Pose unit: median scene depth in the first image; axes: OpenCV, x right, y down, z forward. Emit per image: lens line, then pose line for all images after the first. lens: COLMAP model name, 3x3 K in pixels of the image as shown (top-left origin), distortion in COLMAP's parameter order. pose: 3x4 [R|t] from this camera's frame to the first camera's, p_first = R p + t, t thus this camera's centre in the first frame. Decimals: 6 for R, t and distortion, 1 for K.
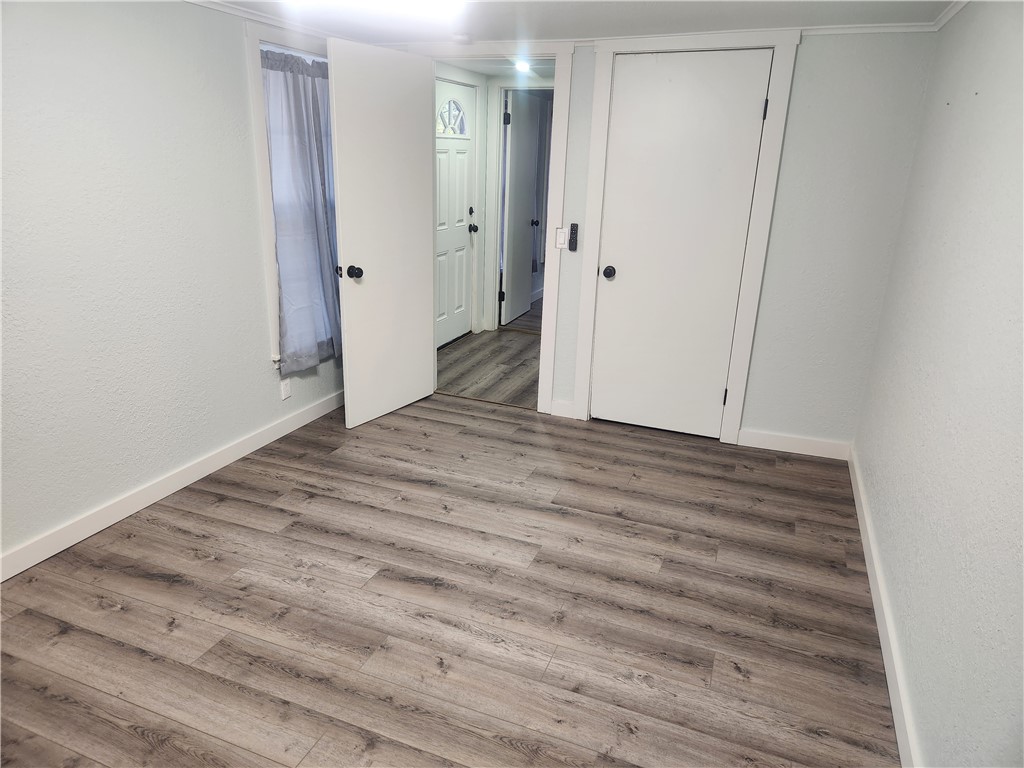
lens RADIAL K [[691.3, 0, 509.6], [0, 691.3, 380.9], [0, 0, 1]] dist [0.068043, -0.062367]
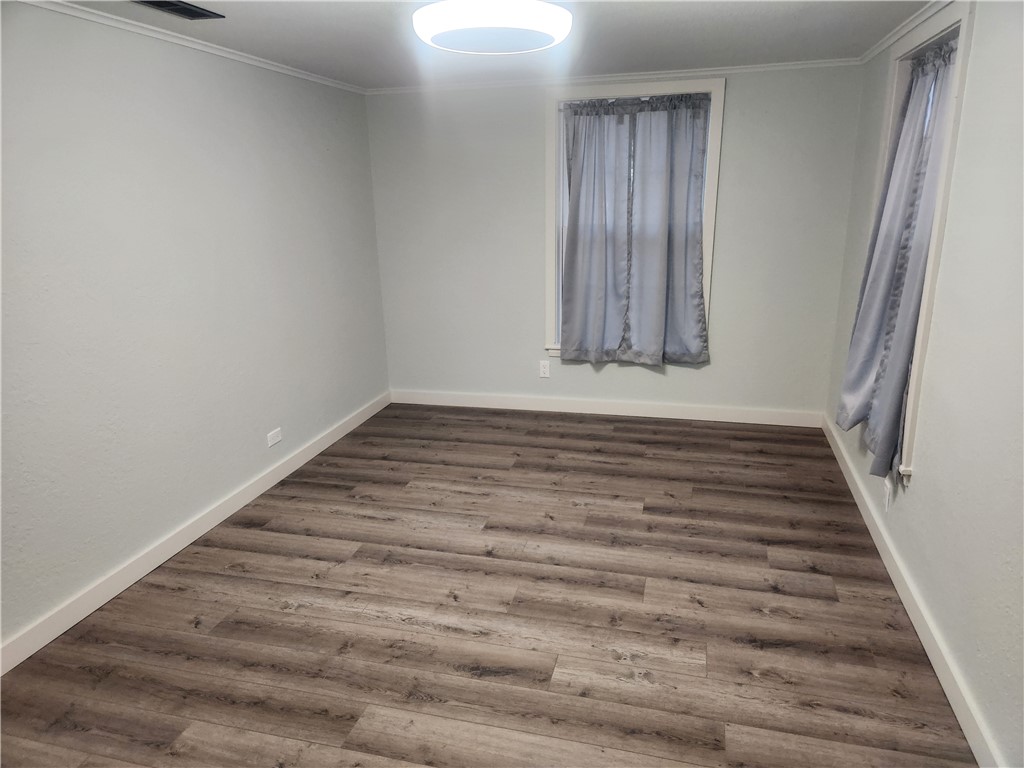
lens RADIAL K [[691.3, 0, 512.2], [0, 691.3, 386.4], [0, 0, 1]] dist [0.068043, -0.062367]
pose [[-0.992901, 0.018996, -0.117418, -0.055595], [-0.049269, 0.832811, 0.551361, -0.534183], [0.108260, 0.553232, -0.825963, 1.660821]]
